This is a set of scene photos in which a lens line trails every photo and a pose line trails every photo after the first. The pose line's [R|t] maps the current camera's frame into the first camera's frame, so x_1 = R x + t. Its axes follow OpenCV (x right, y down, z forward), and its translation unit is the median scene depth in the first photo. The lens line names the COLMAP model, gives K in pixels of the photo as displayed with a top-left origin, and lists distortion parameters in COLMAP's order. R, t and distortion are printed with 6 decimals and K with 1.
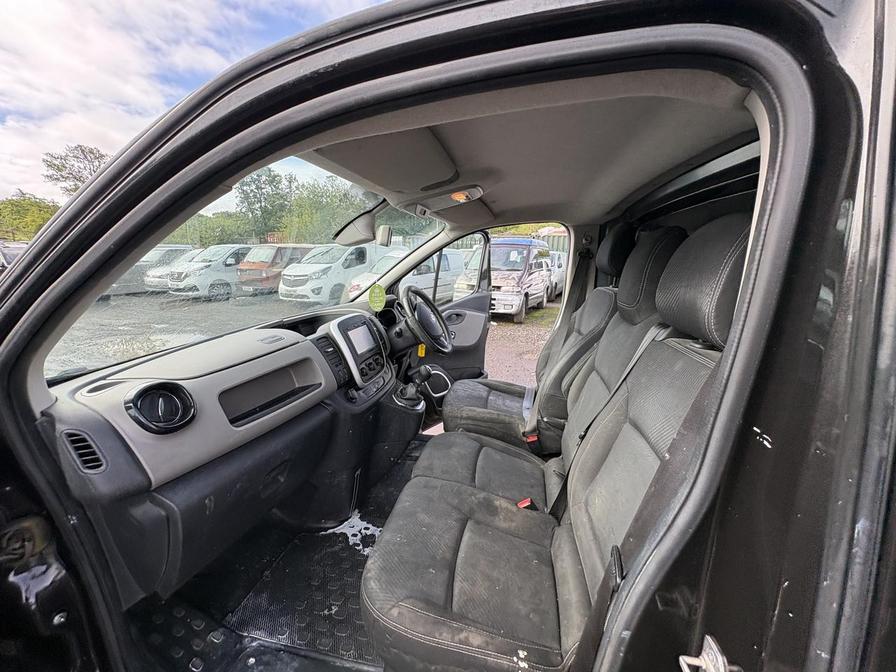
lens RADIAL K [[358.6, 0, 449.1], [0, 358.6, 337.5], [0, 0, 1]] dist [0.000161, 0.000936]
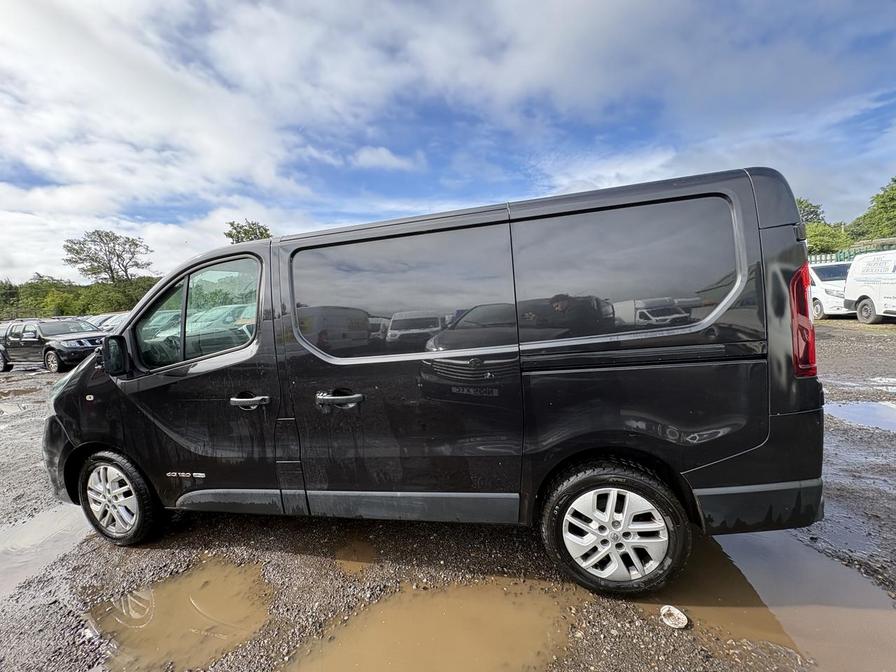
lens RADIAL K [[358.6, 0, 448.7], [0, 358.6, 337.8], [0, 0, 1]] dist [0.000161, 0.000936]
pose [[0.996423, -0.084123, -0.008052, 1.408347], [0.082581, 0.989508, -0.118552, 0.588935], [0.017941, 0.117463, 0.992915, -1.798590]]
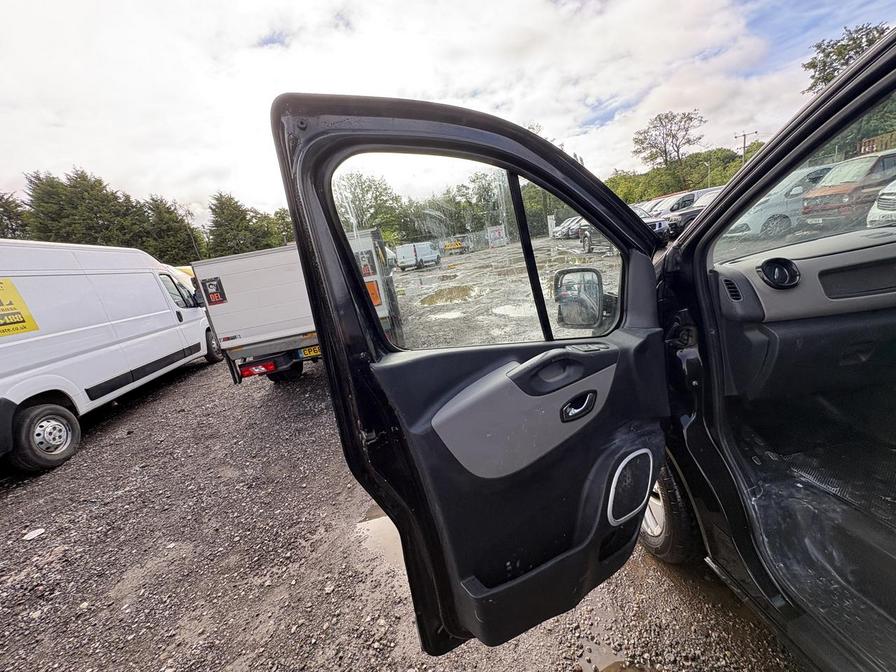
lens RADIAL K [[358.6, 0, 446.1], [0, 358.6, 339.8], [0, 0, 1]] dist [0.000161, 0.000936]
pose [[0.286376, 0.180725, -0.940918, 0.218220], [-0.036292, 0.983390, 0.177838, 0.190472], [0.957430, -0.016781, 0.288178, -0.604534]]
